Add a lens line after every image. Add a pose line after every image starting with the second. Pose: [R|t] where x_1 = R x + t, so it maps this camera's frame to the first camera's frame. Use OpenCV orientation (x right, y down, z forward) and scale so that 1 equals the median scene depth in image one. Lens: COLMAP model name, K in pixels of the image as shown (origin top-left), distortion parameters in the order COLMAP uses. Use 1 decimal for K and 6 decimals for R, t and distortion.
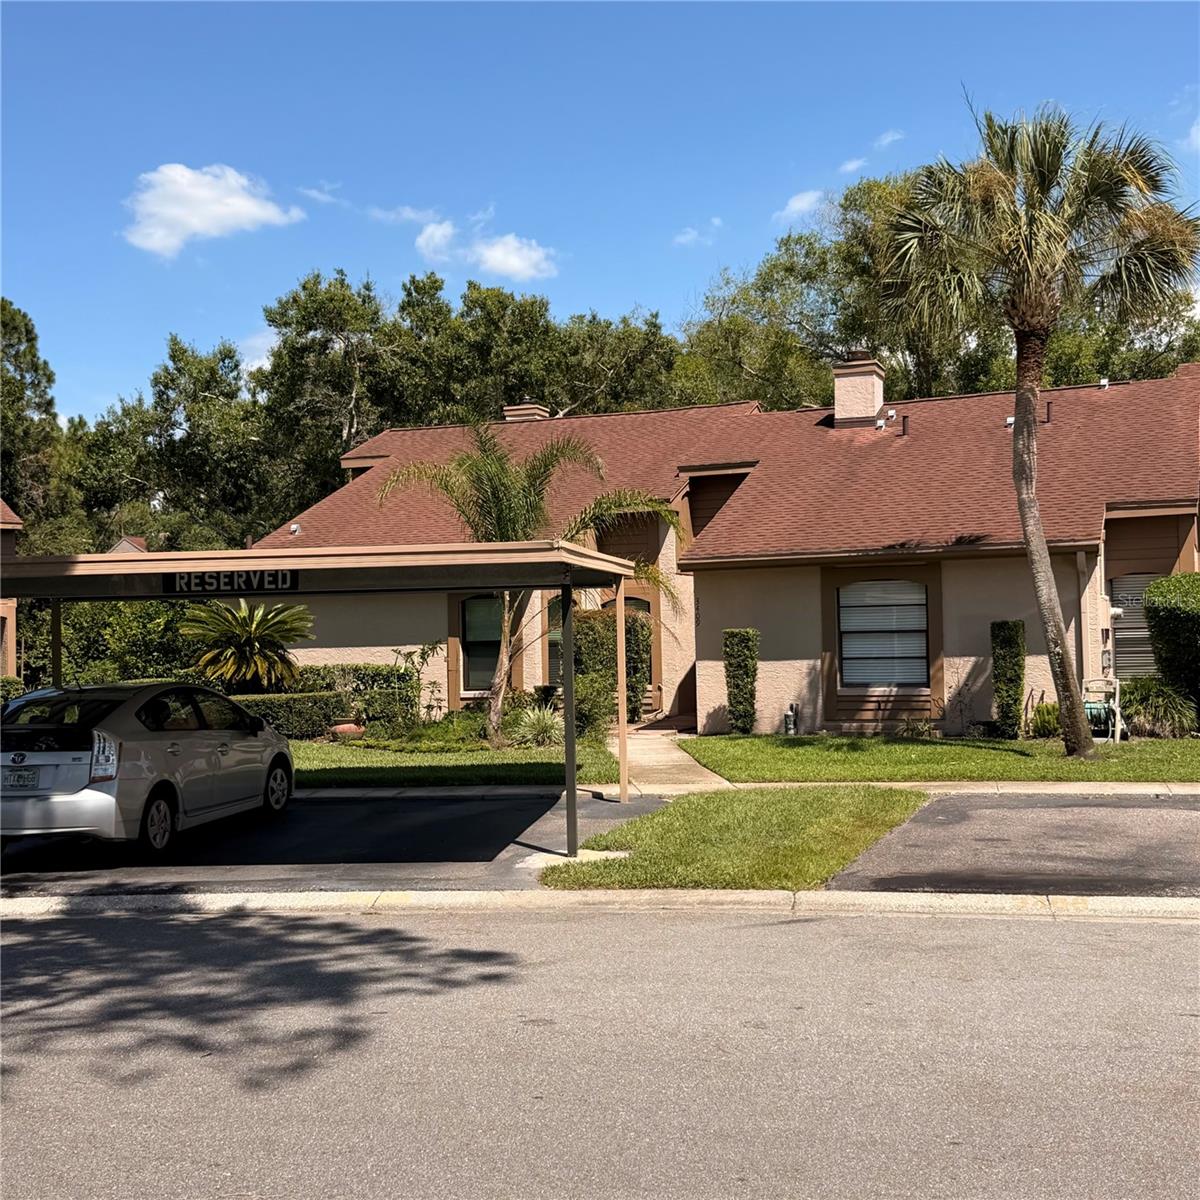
lens RADIAL K [[2914.6, 0, 600.0], [0, 2914.6, 600.0], [0, 0, 1]] dist [0.021993, 0.025095]
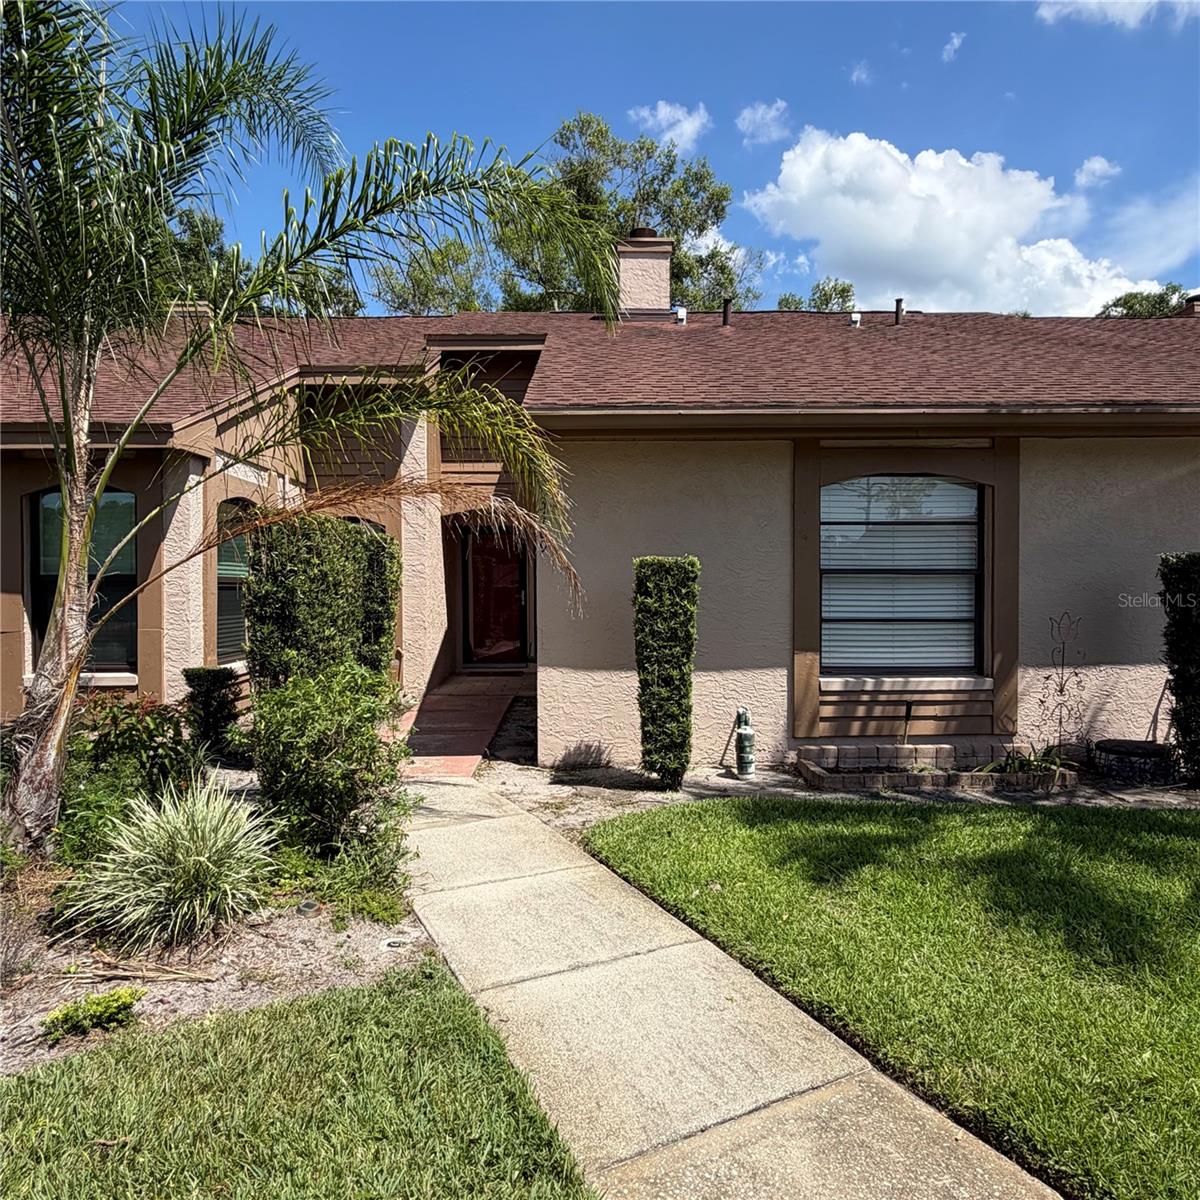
lens RADIAL K [[840.0, 0, 600.0], [0, 840.0, 600.0], [0, 0, 1]] dist [0.000103, -0.000758]
pose [[0.917539, 0.013609, 0.397412, -0.015364], [-0.021290, 0.999662, 0.014921, 0.015027], [-0.397074, -0.022152, 0.917519, 0.878154]]
